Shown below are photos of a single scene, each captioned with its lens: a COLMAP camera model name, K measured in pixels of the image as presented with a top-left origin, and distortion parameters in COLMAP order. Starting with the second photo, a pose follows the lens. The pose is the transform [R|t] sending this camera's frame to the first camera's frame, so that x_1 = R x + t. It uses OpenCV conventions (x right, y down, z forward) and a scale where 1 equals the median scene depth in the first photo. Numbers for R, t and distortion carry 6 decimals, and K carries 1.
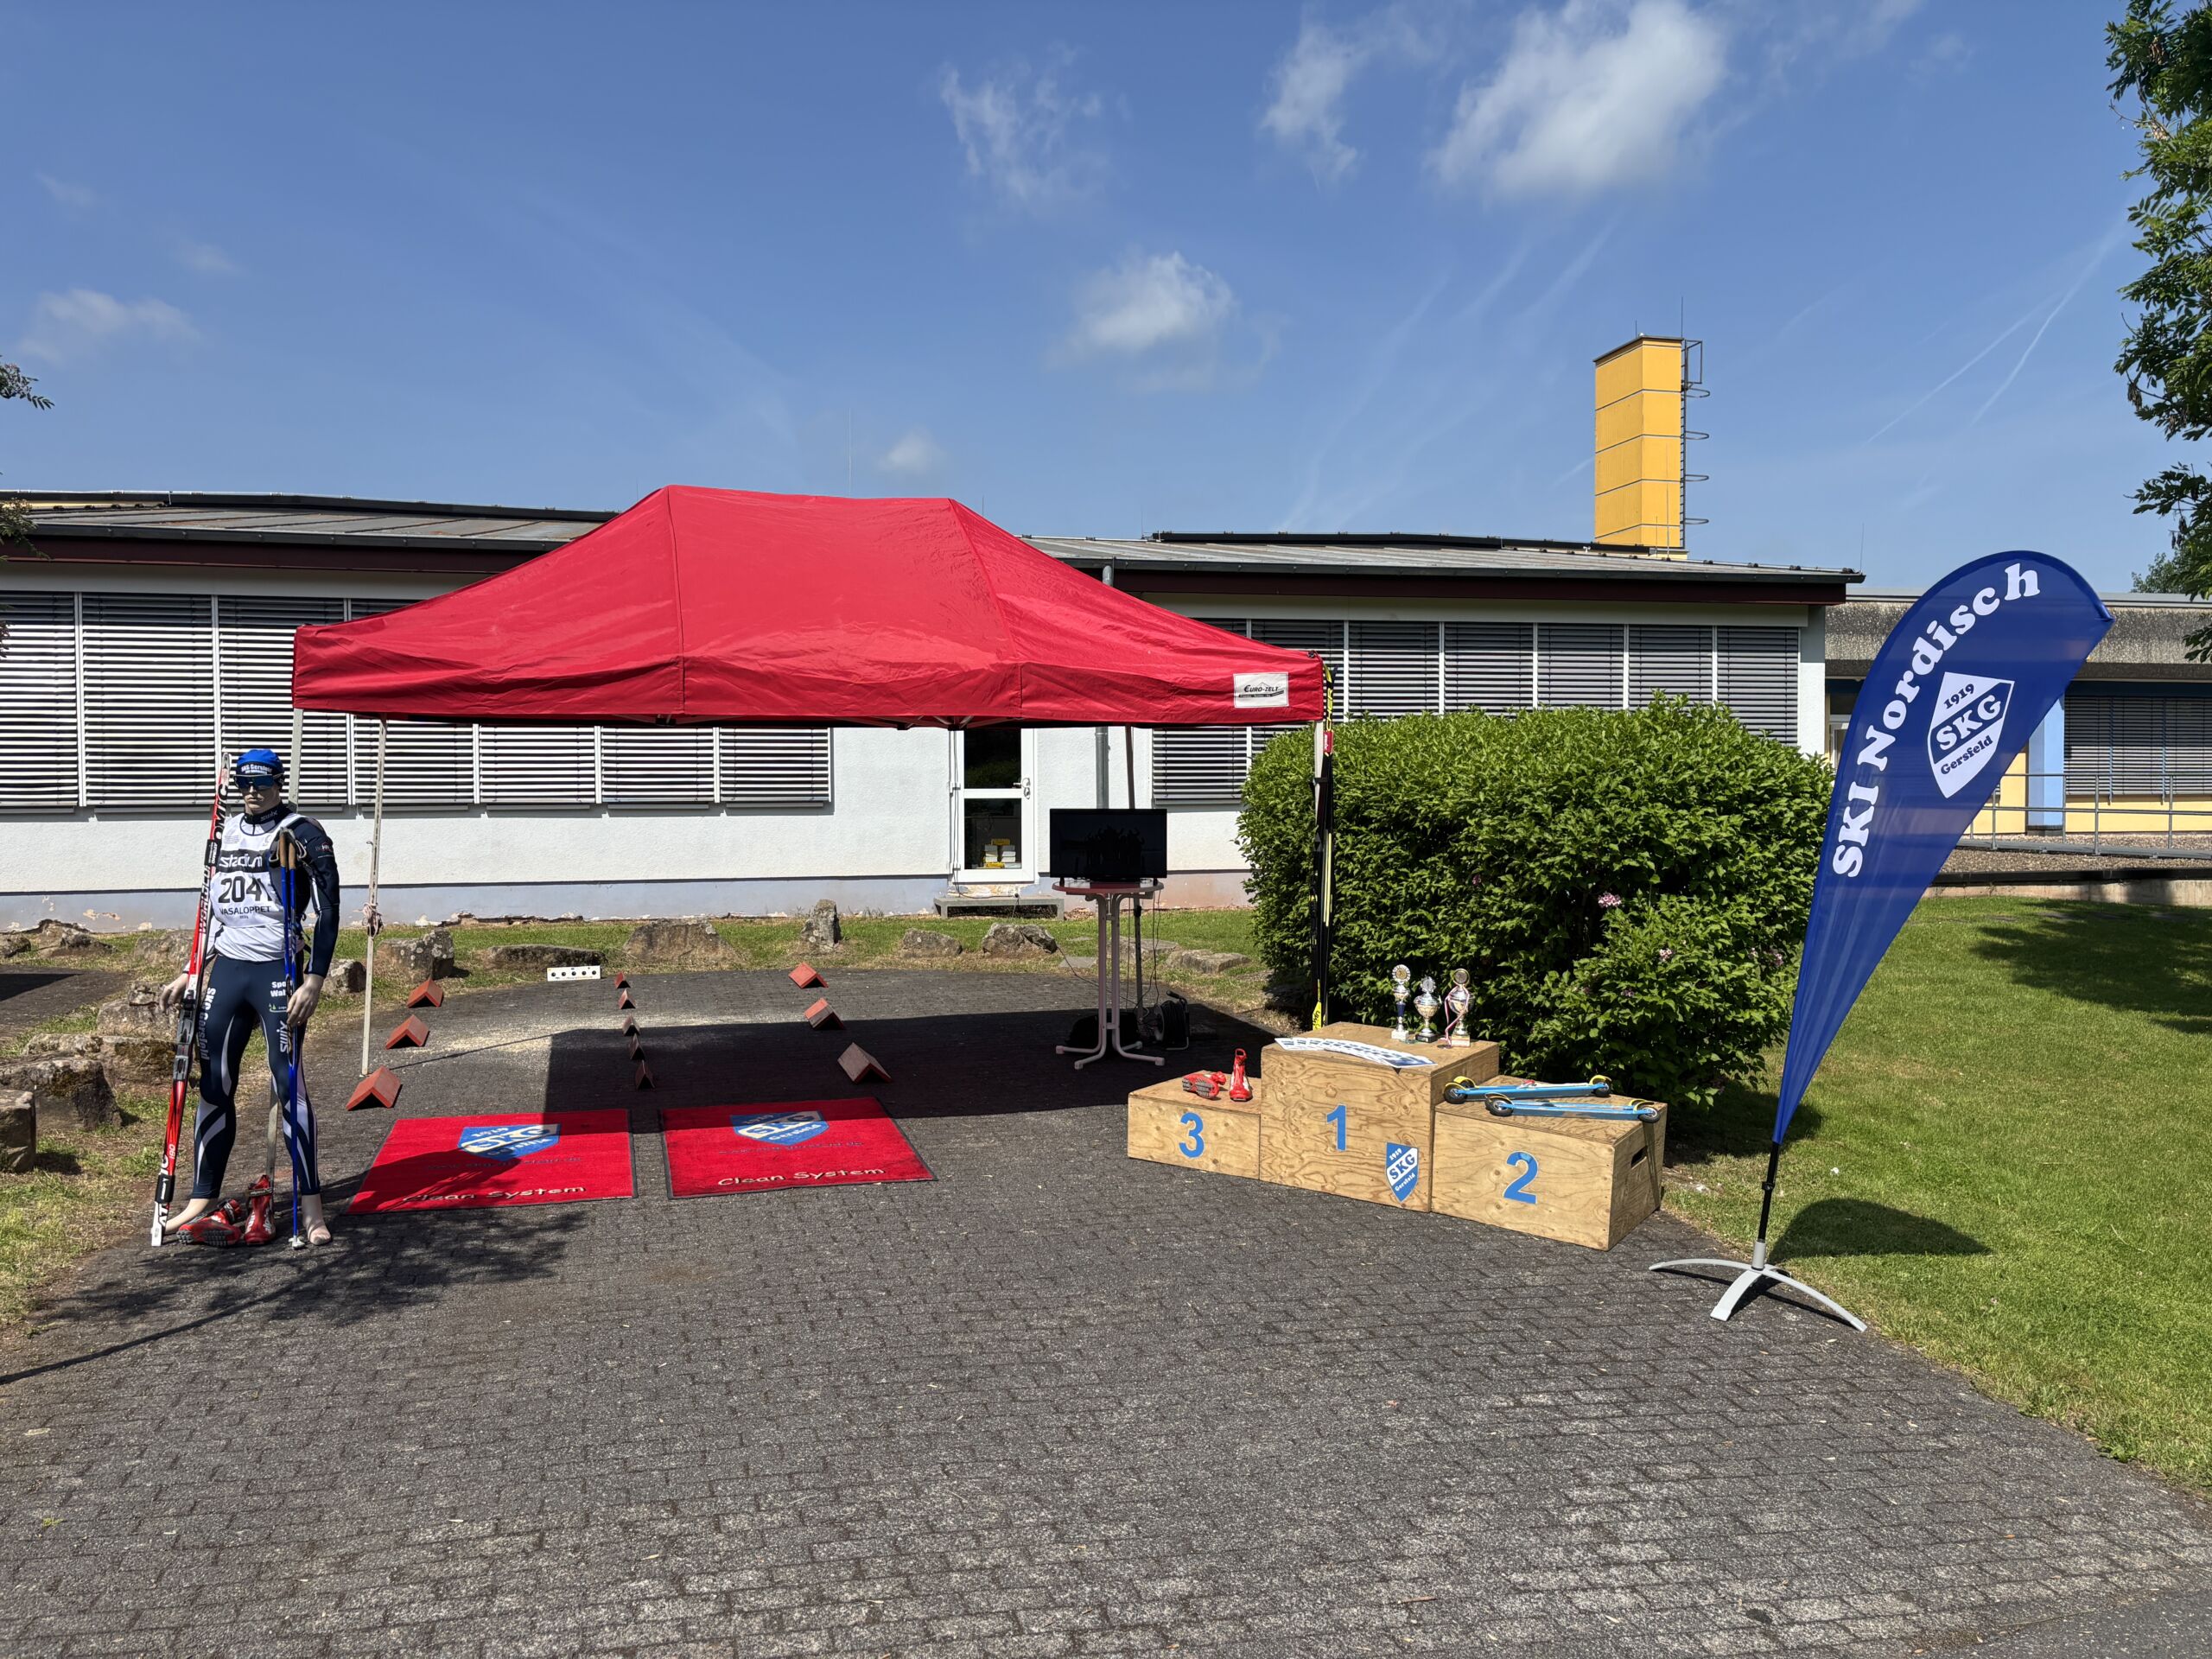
lens RADIAL K [[1662.7, 0, 1108.4], [0, 1662.7, 839.0], [0, 0, 1]] dist [0.064782, -0.080565]
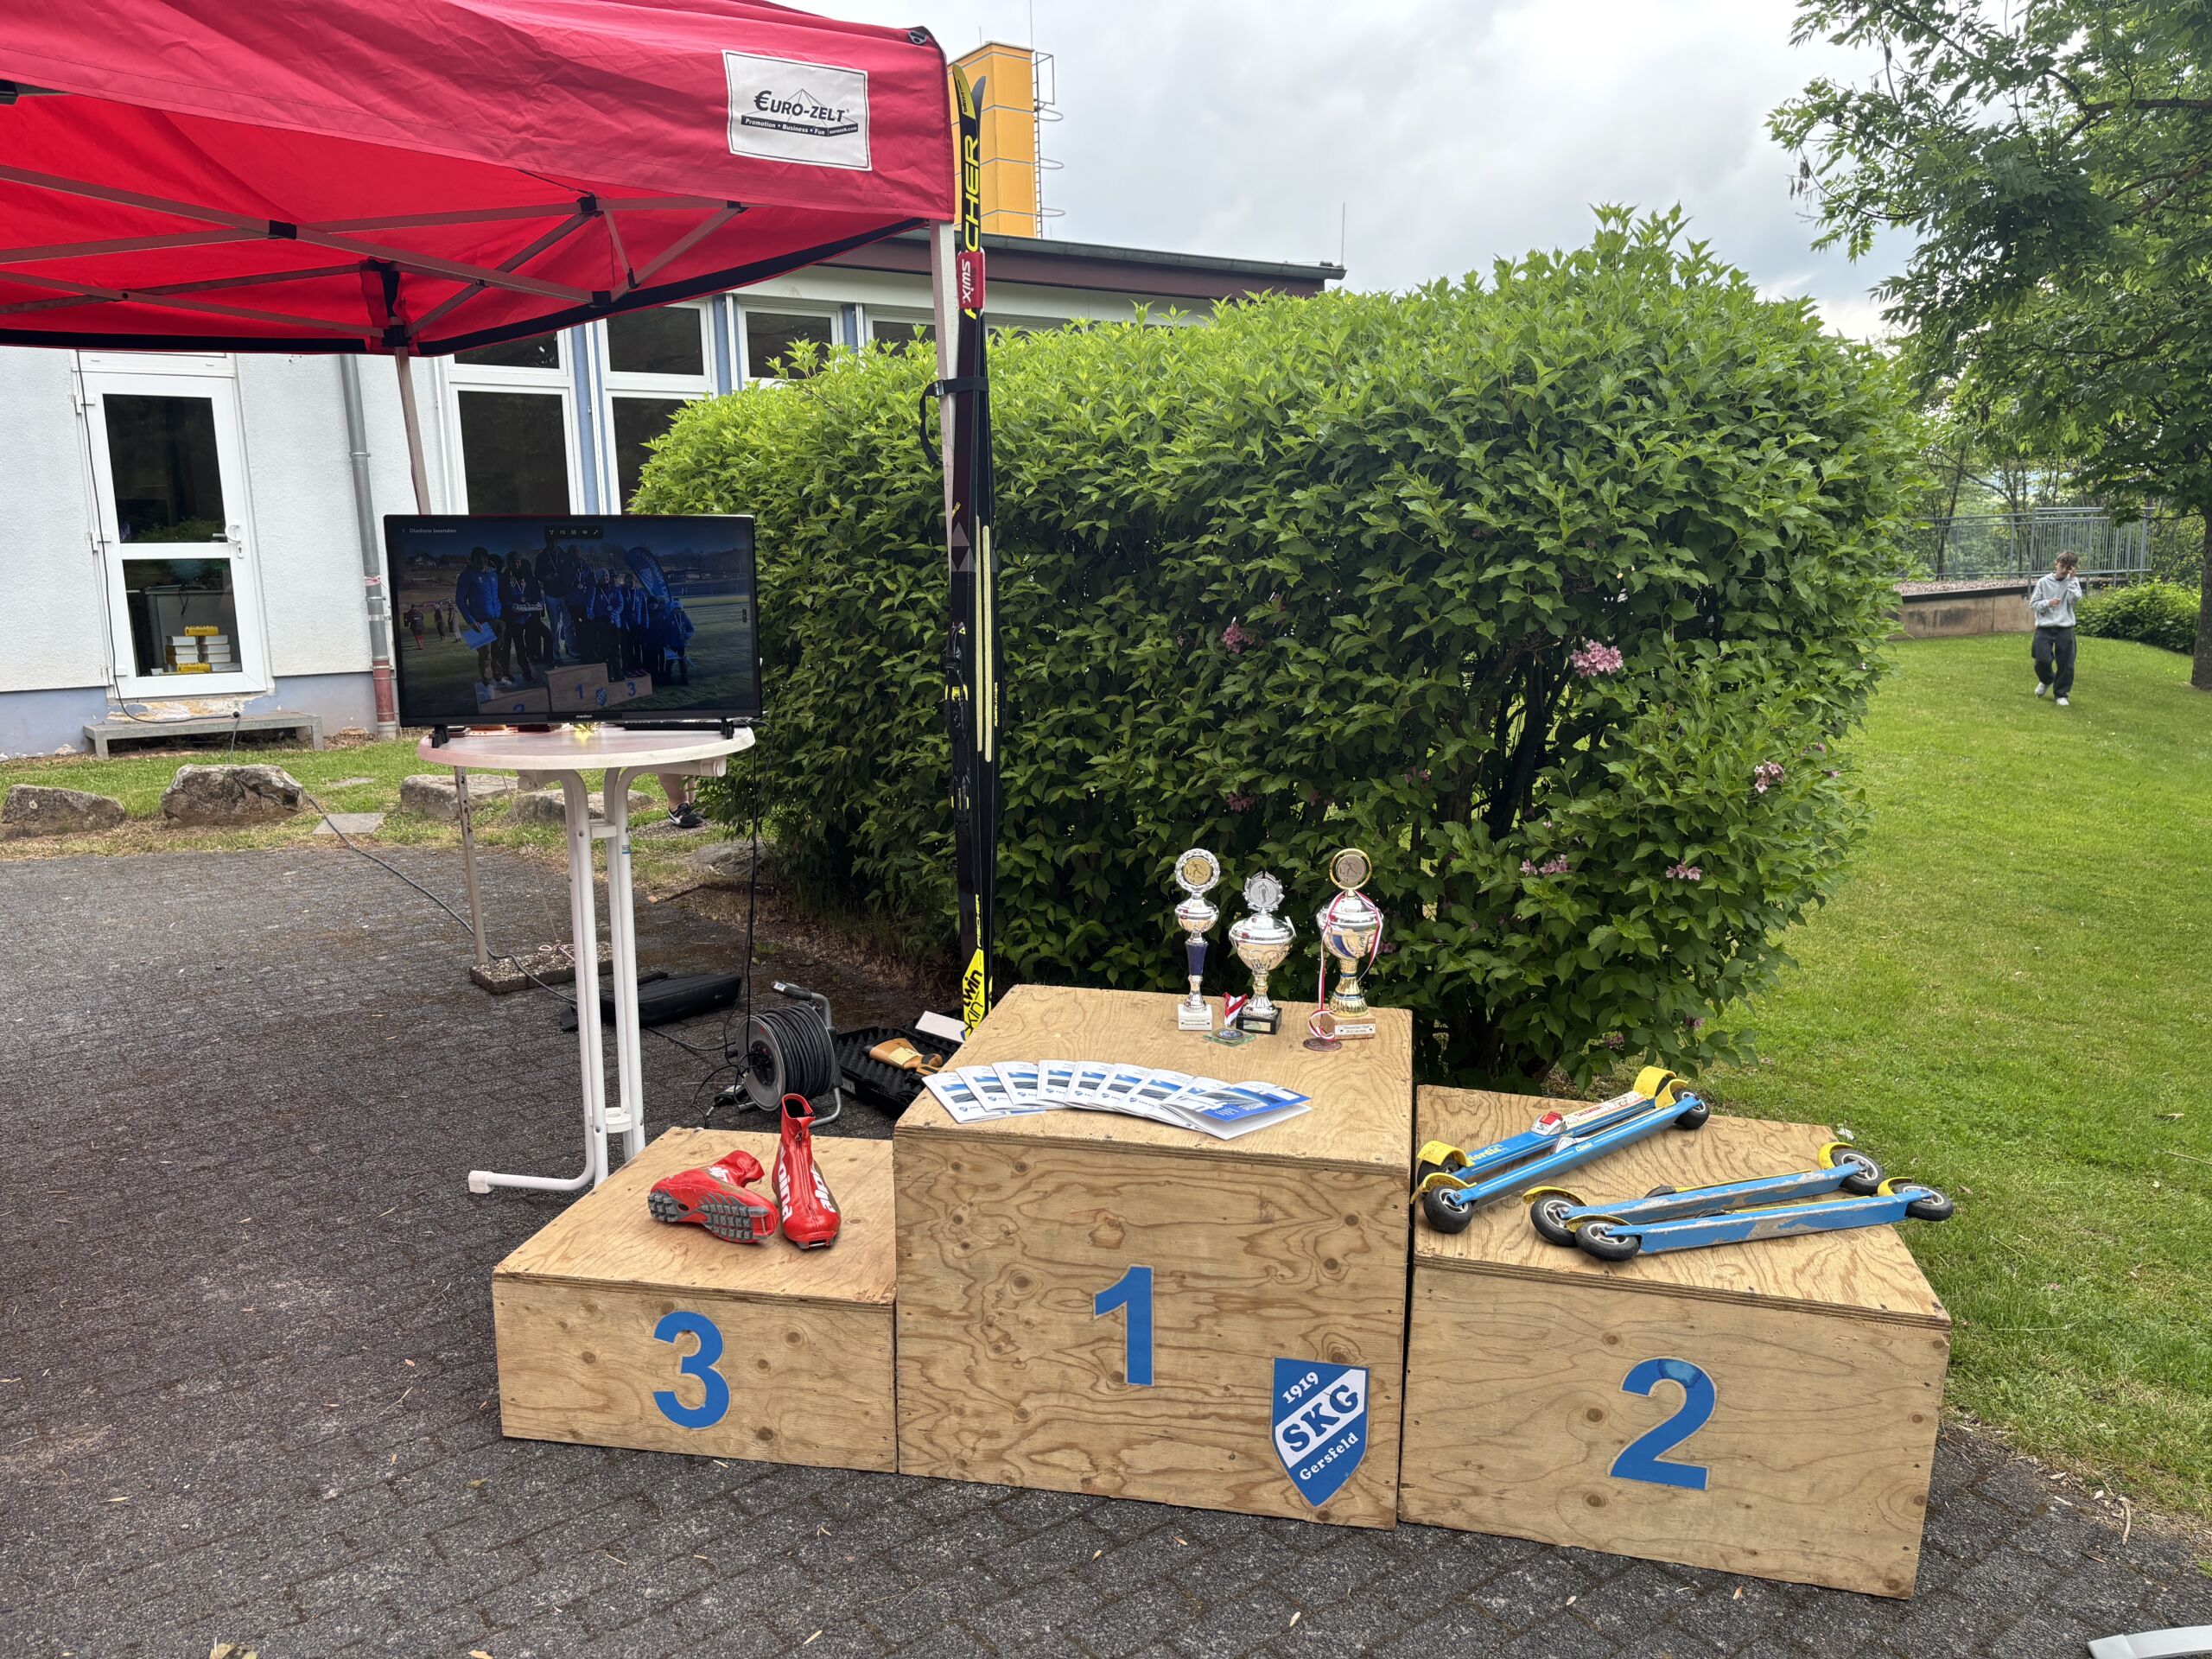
lens RADIAL K [[1662.7, 0, 1108.4], [0, 1662.7, 839.0], [0, 0, 1]] dist [0.064782, -0.080565]
pose [[0.921199, -0.083775, 0.379965, 0.005415], [0.036044, 0.990720, 0.131050, 0.020622], [-0.387418, -0.107028, 0.915670, 0.643800]]
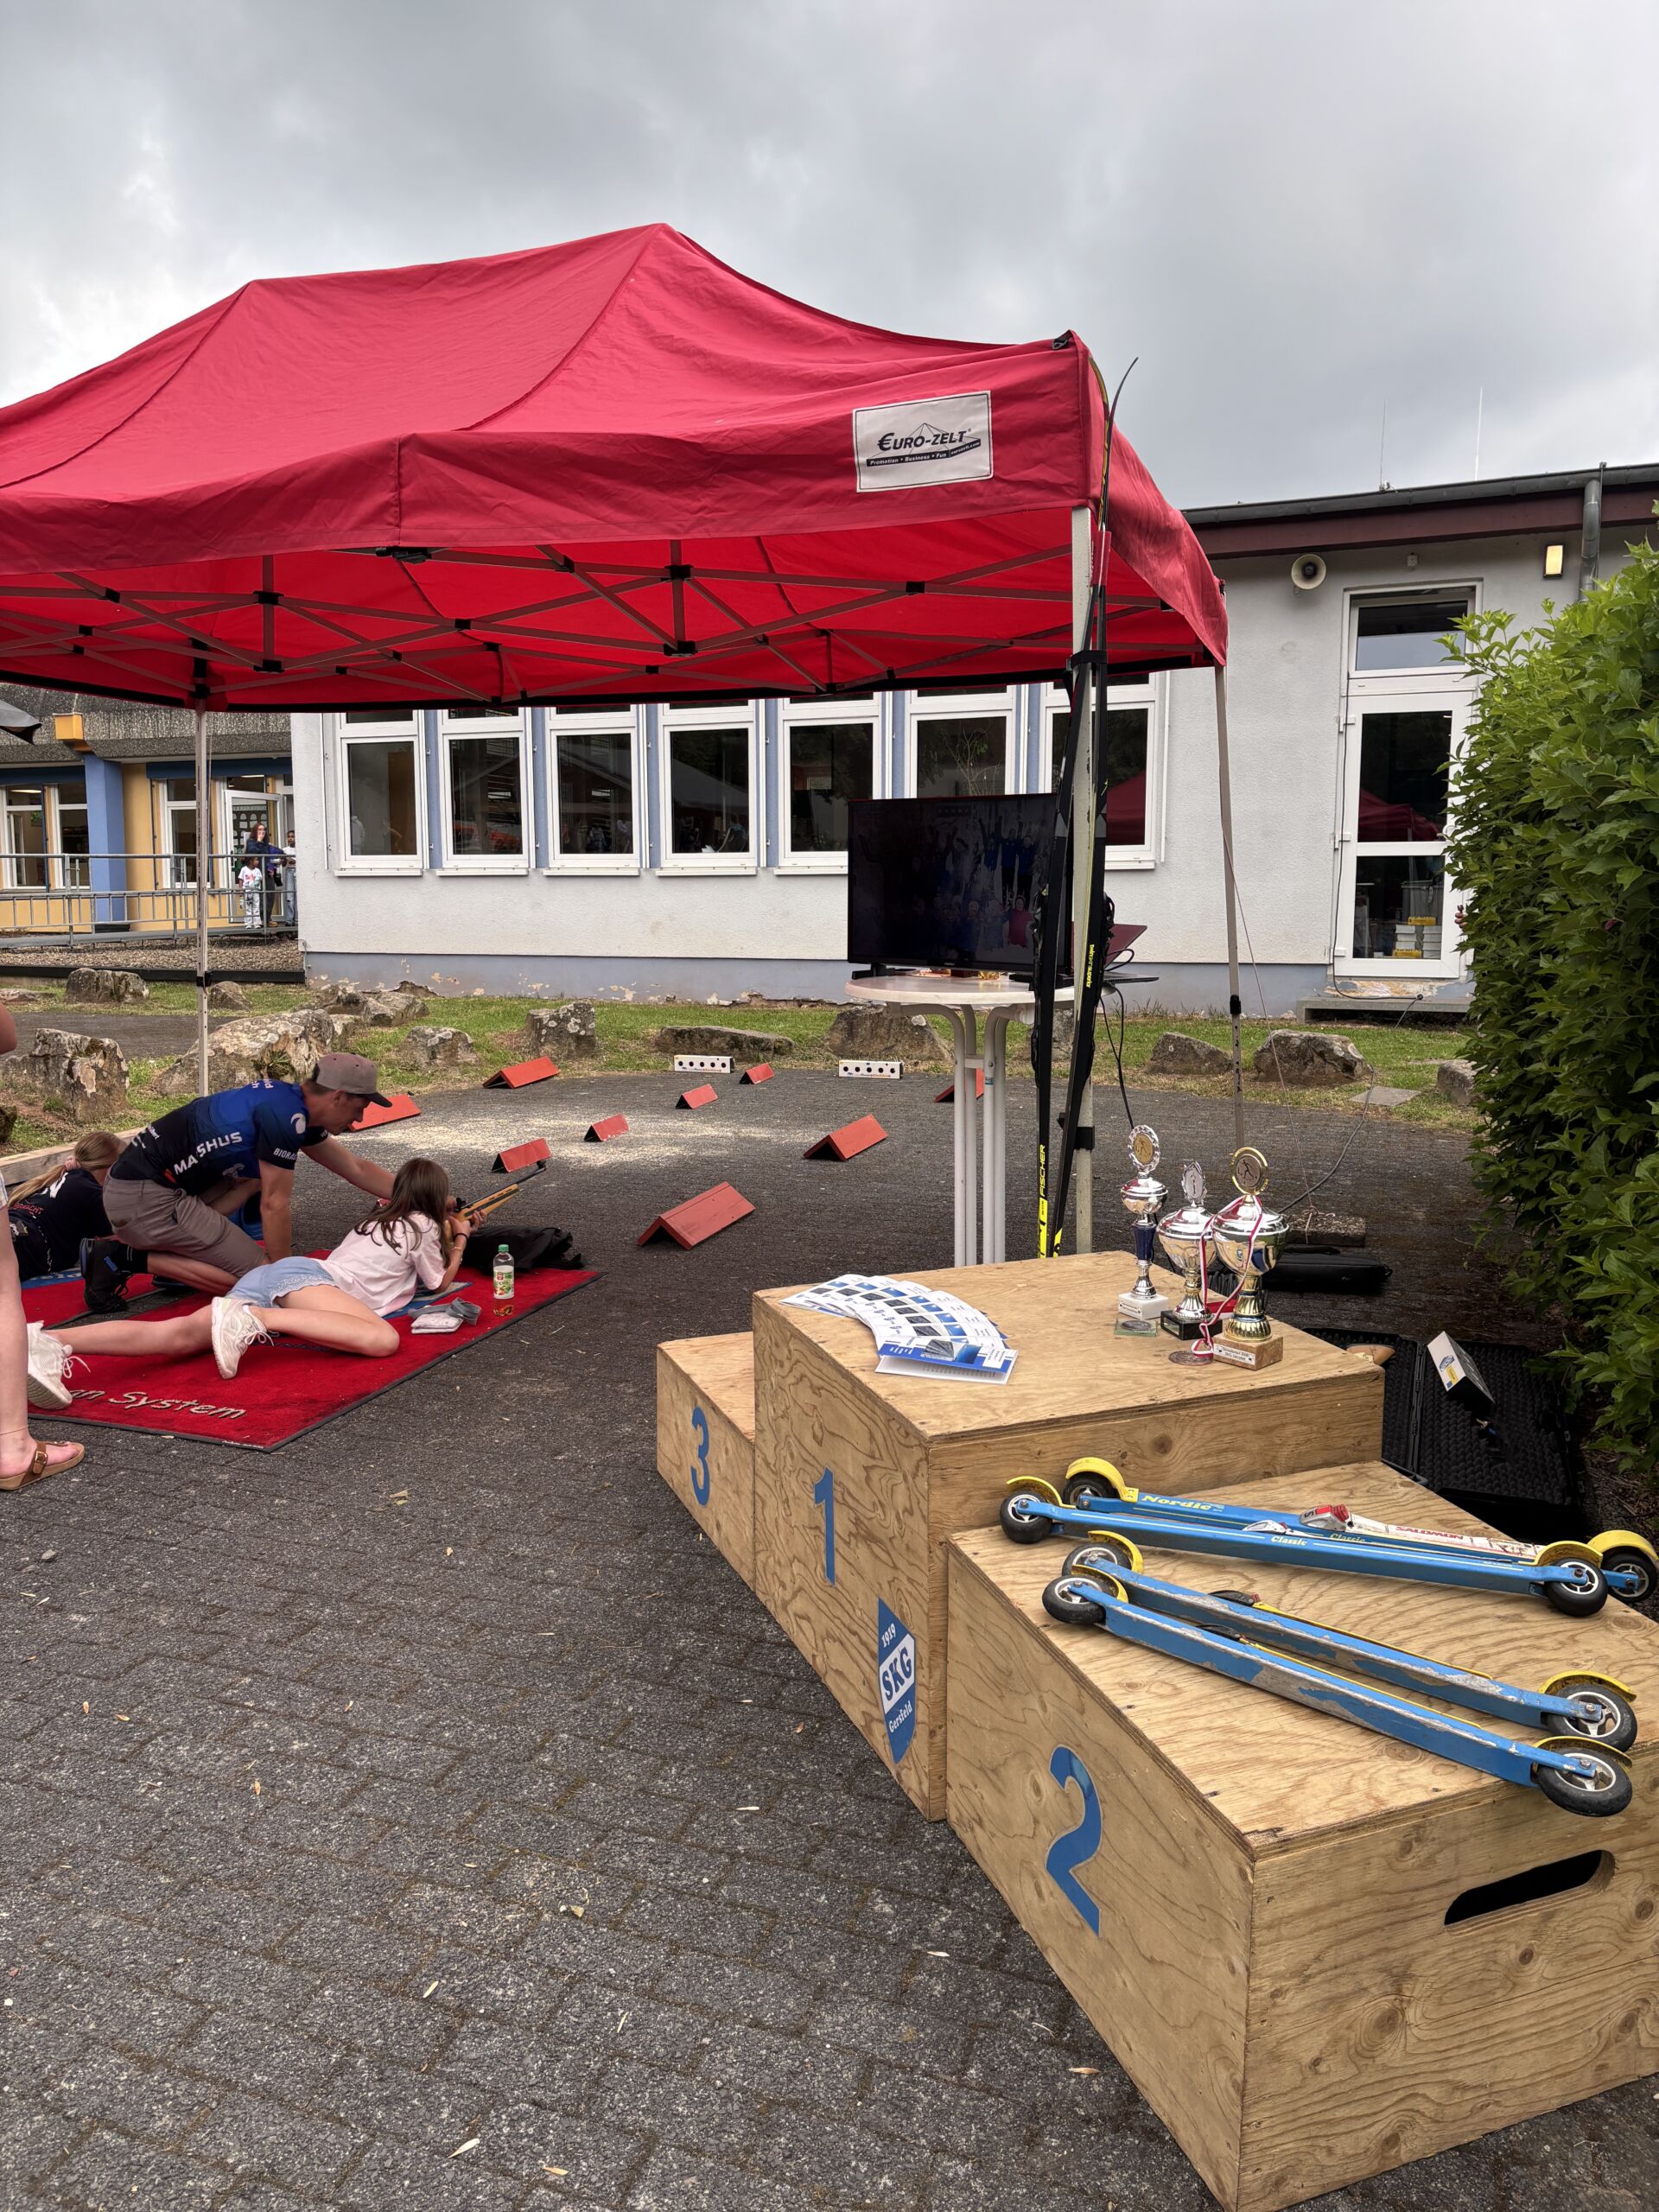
lens RADIAL K [[1662.7, 0, 829.5], [0, 1662.7, 1106.0], [0, 0, 1]] dist [0.064782, -0.080565]
pose [[0.812372, 0.074680, -0.578338, 0.336793], [-0.021444, 0.994921, 0.098352, 0.035734], [0.582745, -0.067496, 0.809847, 0.651223]]
